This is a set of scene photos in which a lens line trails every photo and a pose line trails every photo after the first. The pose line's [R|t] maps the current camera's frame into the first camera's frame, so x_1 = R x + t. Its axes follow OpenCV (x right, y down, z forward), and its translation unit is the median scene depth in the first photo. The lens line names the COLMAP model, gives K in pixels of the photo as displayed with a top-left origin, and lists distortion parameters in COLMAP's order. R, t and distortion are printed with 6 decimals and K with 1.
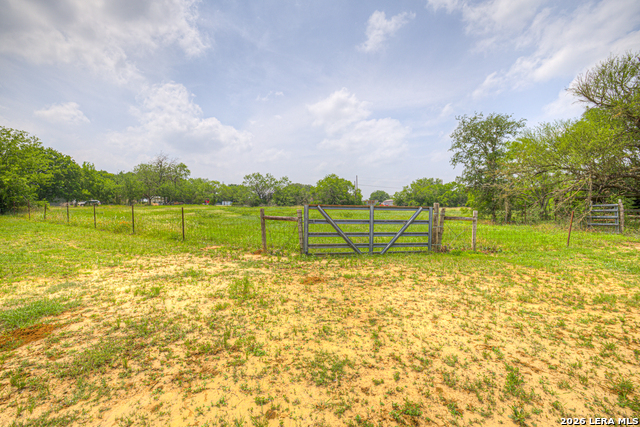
lens RADIAL K [[272.7, 0, 315.7], [0, 272.7, 212.5], [0, 0, 1]] dist [-0.020388, 0.000911]
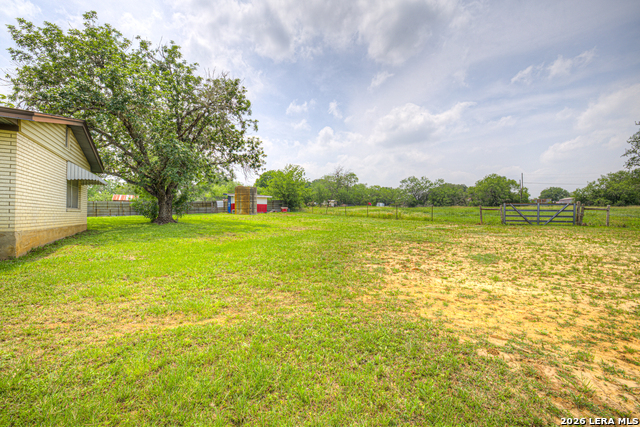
lens RADIAL K [[282.1, 0, 329.6], [0, 282.1, 212.6], [0, 0, 1]] dist [0.022488, 0.000102]
pose [[0.904951, -0.002957, -0.425506, -0.037285], [0.000533, 0.999983, -0.005814, 0.006805], [0.425515, 0.005034, 0.904937, -0.198175]]
